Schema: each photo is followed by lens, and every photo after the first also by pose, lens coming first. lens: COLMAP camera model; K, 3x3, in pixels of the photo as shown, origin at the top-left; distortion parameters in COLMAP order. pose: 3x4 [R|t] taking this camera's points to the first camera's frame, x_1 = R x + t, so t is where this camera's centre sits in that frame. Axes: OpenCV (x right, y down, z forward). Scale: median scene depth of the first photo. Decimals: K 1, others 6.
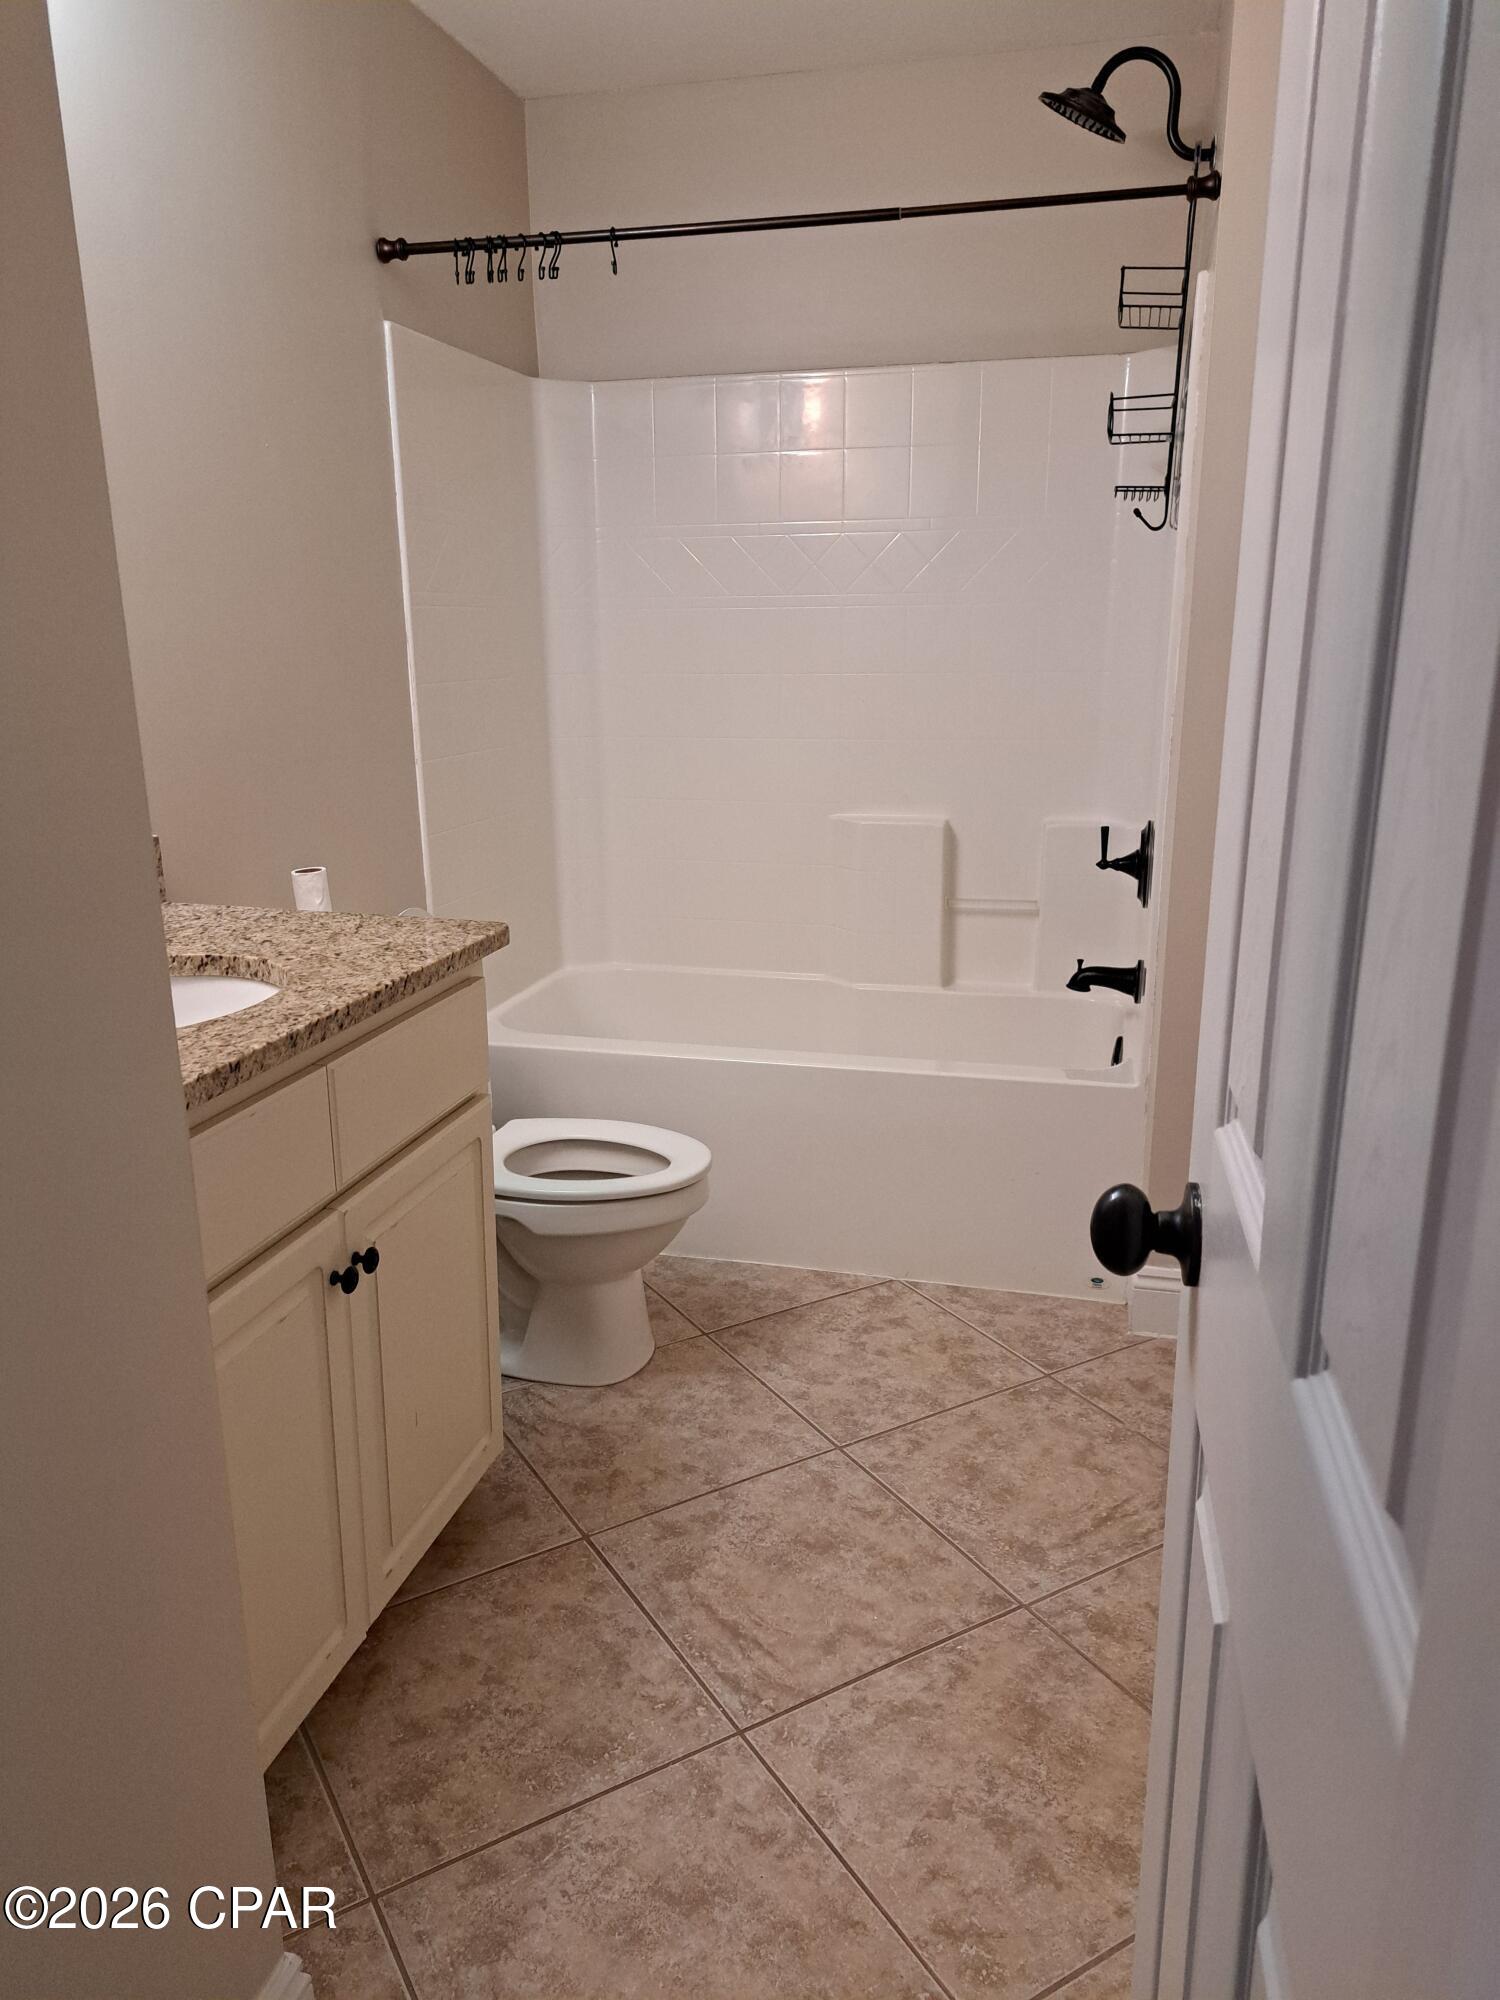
lens RADIAL K [[1437.3, 0, 750.4], [0, 1437.3, 997.8], [0, 0, 1]] dist [0.022452, -0.010713]
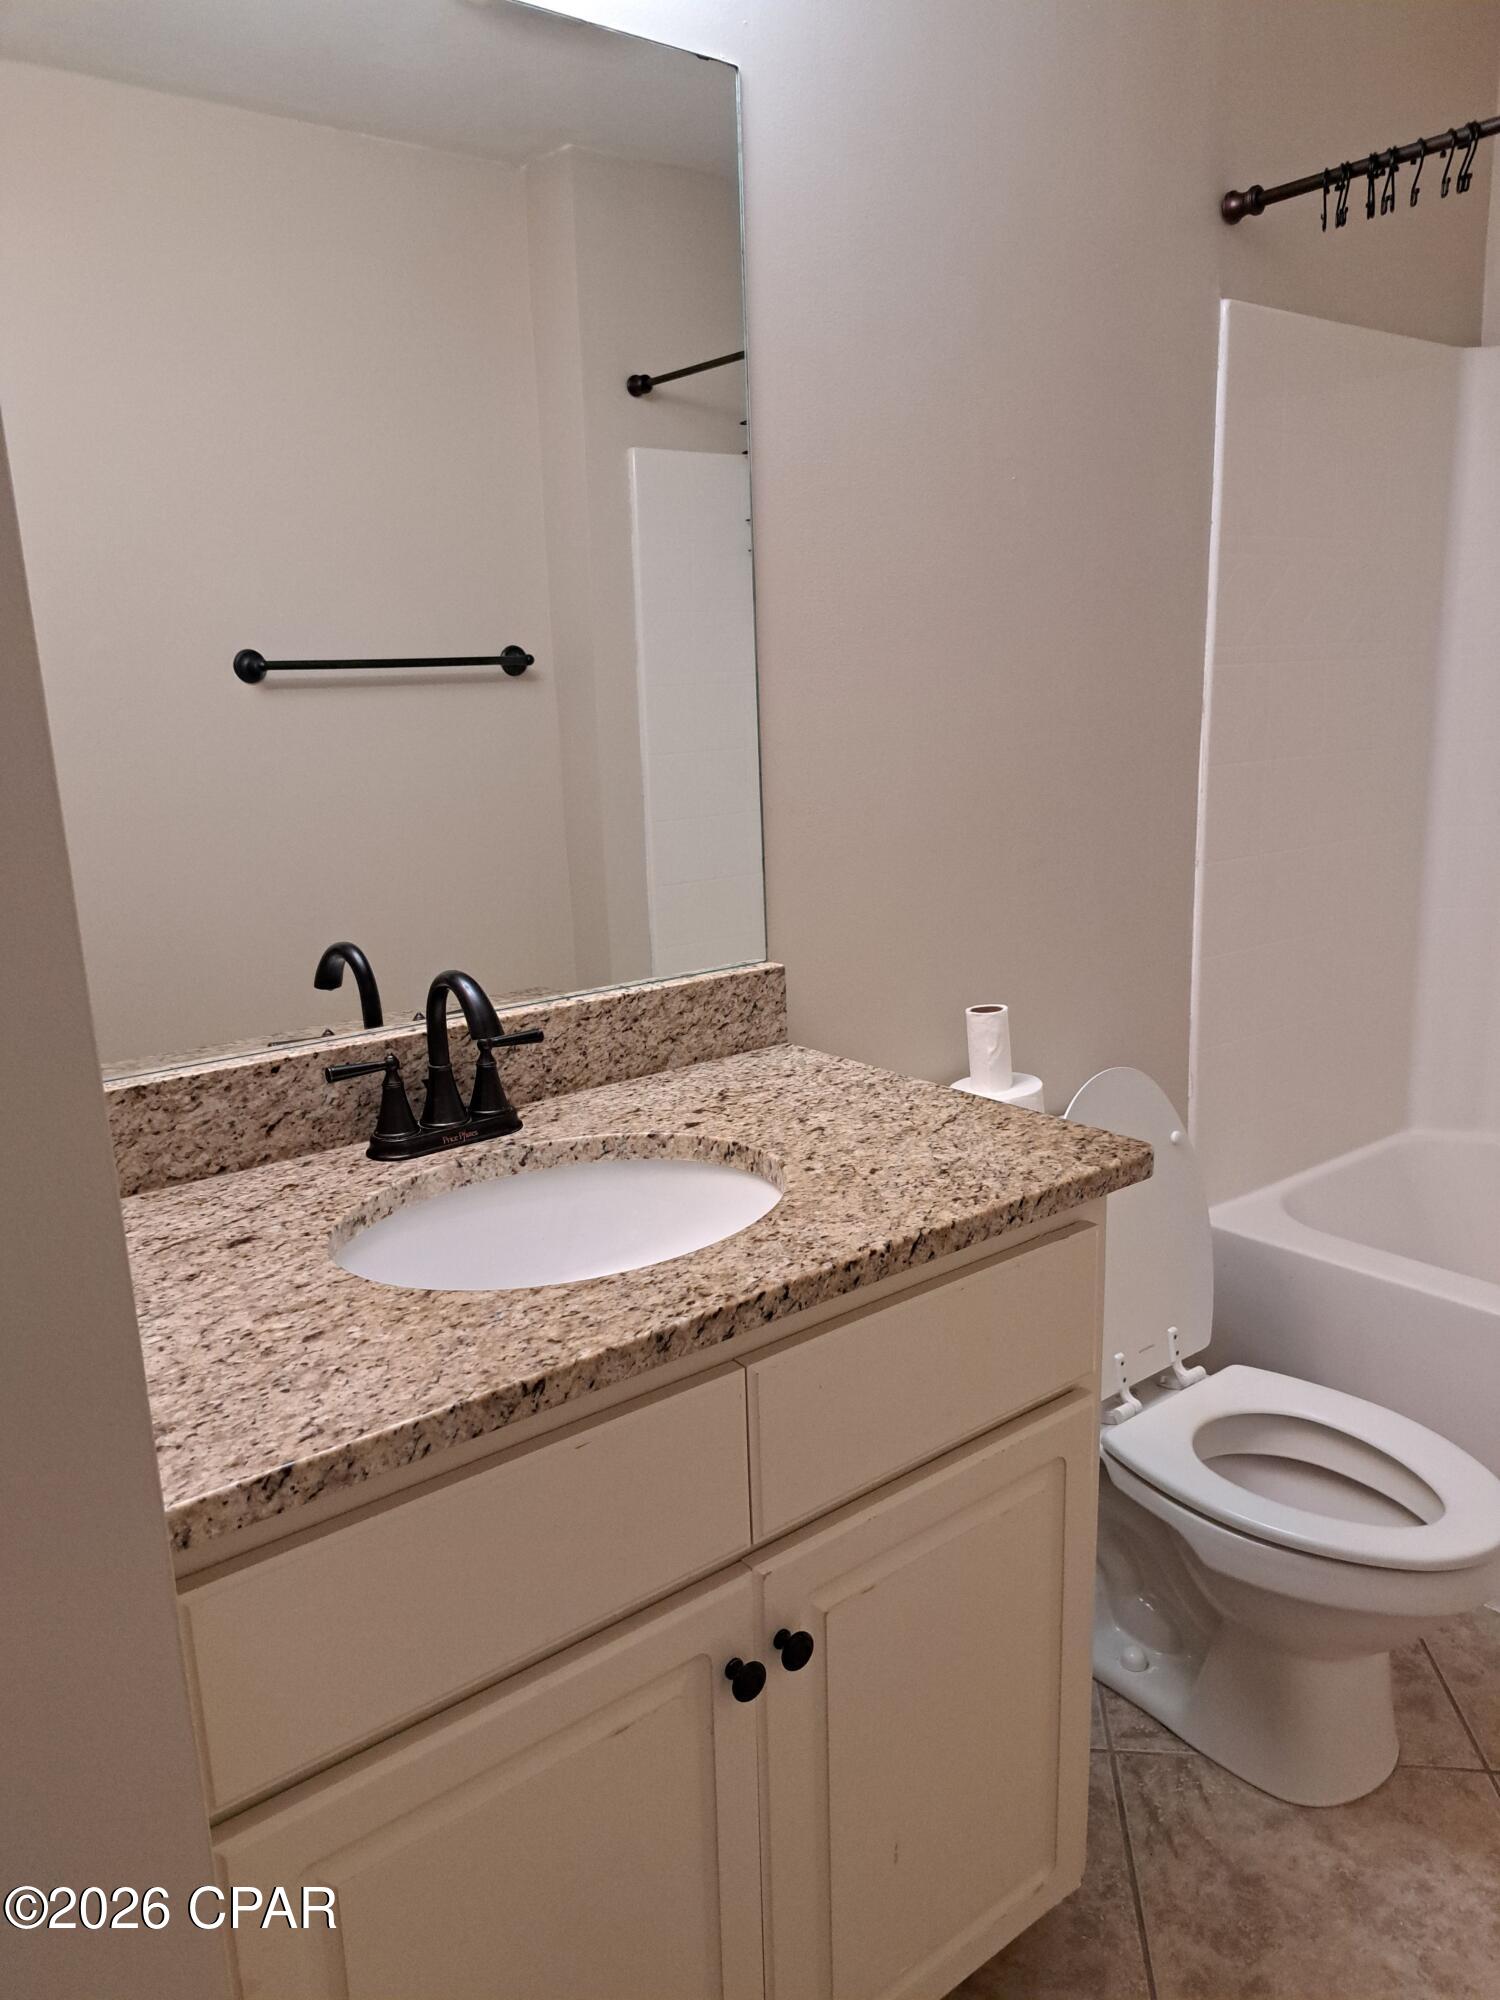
lens RADIAL K [[1437.3, 0, 758.5], [0, 1437.3, 1013.4], [0, 0, 1]] dist [0.022452, -0.010713]
pose [[0.793428, 0.112050, -0.598262, 0.062273], [-0.121092, 0.992320, 0.025259, -0.084287], [0.596497, 0.052403, 0.800903, 0.271711]]
